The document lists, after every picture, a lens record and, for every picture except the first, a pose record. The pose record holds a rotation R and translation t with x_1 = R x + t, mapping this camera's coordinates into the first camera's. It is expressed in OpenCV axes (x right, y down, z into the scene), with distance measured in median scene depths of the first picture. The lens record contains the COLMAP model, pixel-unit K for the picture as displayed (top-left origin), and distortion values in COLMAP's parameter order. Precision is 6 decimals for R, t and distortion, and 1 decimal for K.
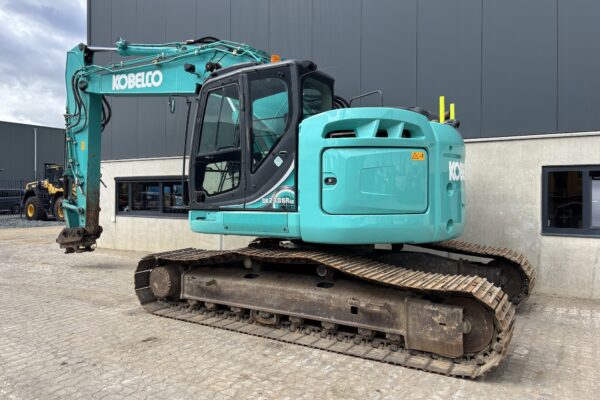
lens RADIAL K [[454.3, 0, 298.1], [0, 454.3, 196.1], [0, 0, 1]] dist [0.022366, -0.014501]
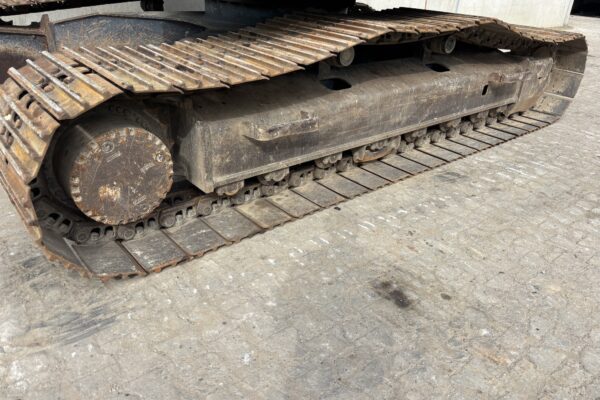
lens RADIAL K [[454.3, 0, 298.6], [0, 454.3, 196.2], [0, 0, 1]] dist [0.022366, -0.014501]
pose [[0.321279, -0.418167, 0.849657, -0.649945], [-0.037731, 0.890858, 0.452711, 0.075468], [-0.946233, -0.177505, 0.270436, 1.006977]]
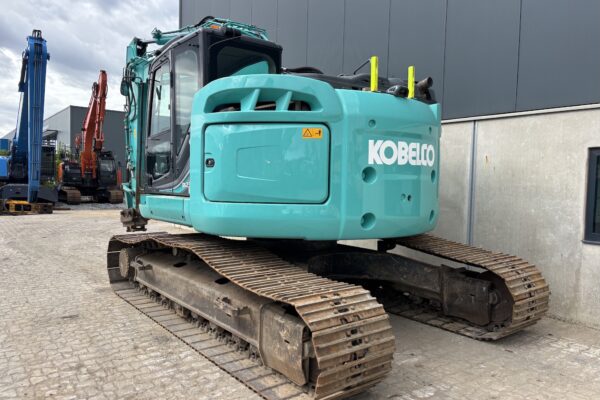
lens RADIAL K [[454.3, 0, 300.3], [0, 454.3, 206.2], [0, 0, 1]] dist [0.022366, -0.014501]
pose [[0.935618, 0.038166, -0.350944, 0.523529], [-0.023181, 0.998635, 0.046804, 0.004693], [0.352252, -0.035656, 0.935226, 0.230554]]
